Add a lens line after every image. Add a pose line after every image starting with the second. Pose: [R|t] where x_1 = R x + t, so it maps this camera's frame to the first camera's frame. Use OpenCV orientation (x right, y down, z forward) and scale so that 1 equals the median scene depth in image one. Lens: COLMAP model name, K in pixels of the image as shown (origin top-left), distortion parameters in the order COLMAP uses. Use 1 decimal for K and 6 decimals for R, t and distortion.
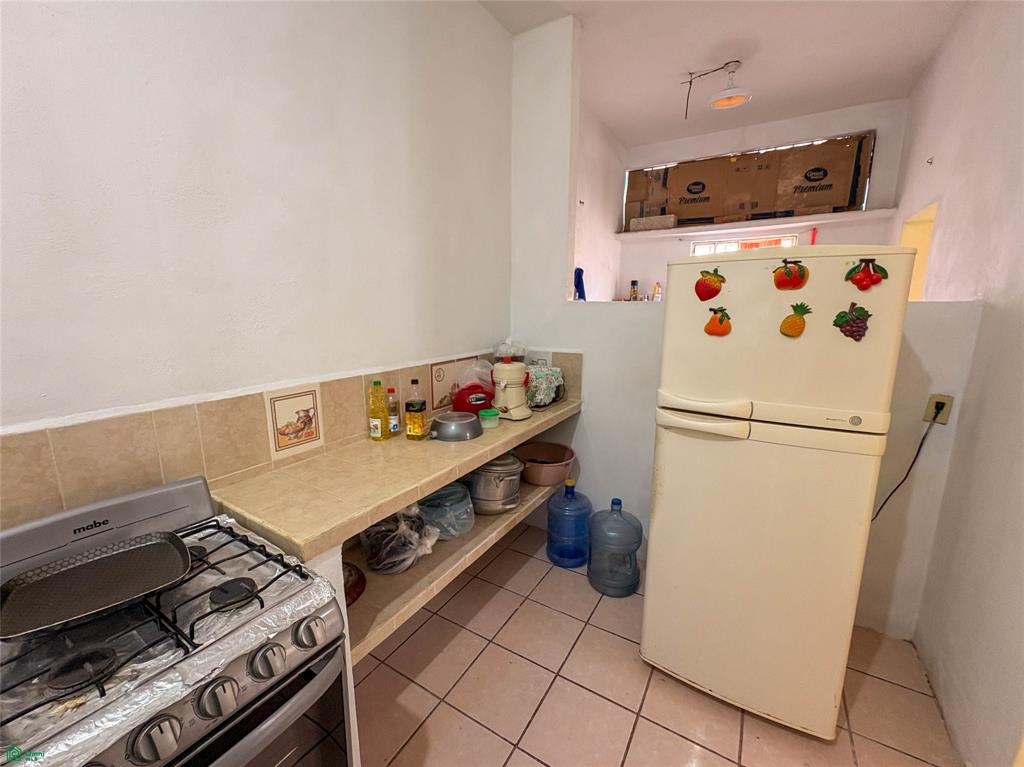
lens RADIAL K [[417.5, 0, 514.0], [0, 417.5, 383.6], [0, 0, 1]] dist [-0.002264, -0.000134]
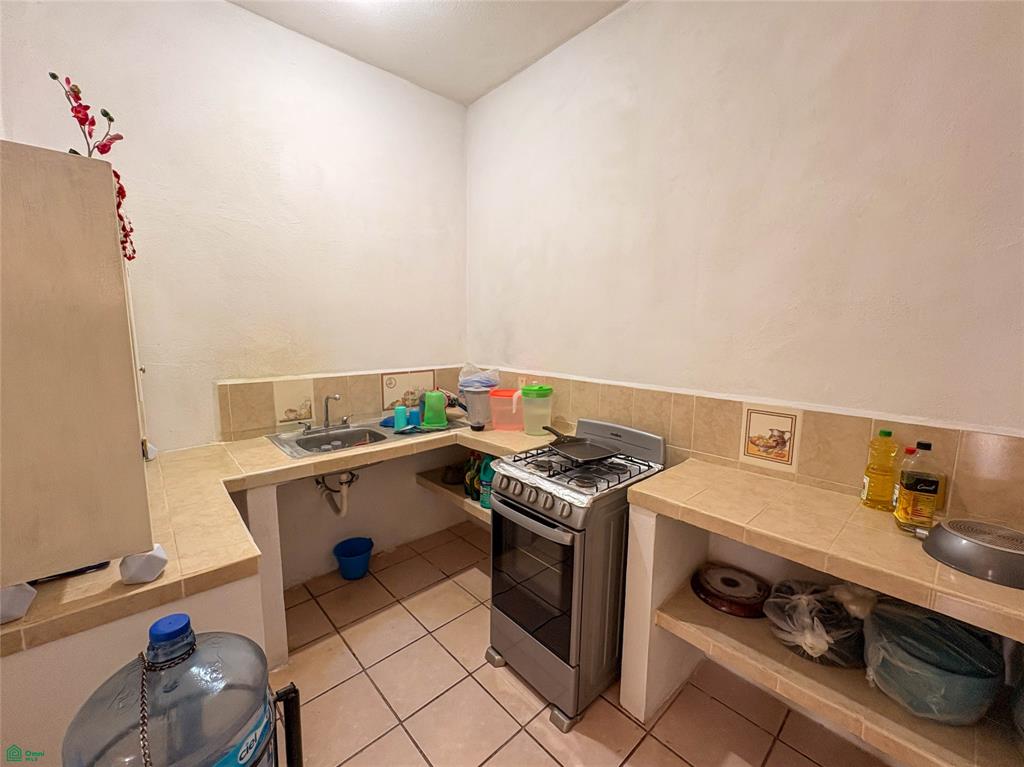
lens RADIAL K [[417.5, 0, 512.2], [0, 417.5, 382.8], [0, 0, 1]] dist [-0.002264, -0.000134]
pose [[-0.270030, 0.127978, -0.954309, 0.655376], [-0.190616, 0.964406, 0.183269, -0.115098], [0.943795, 0.231394, -0.236024, 0.592678]]
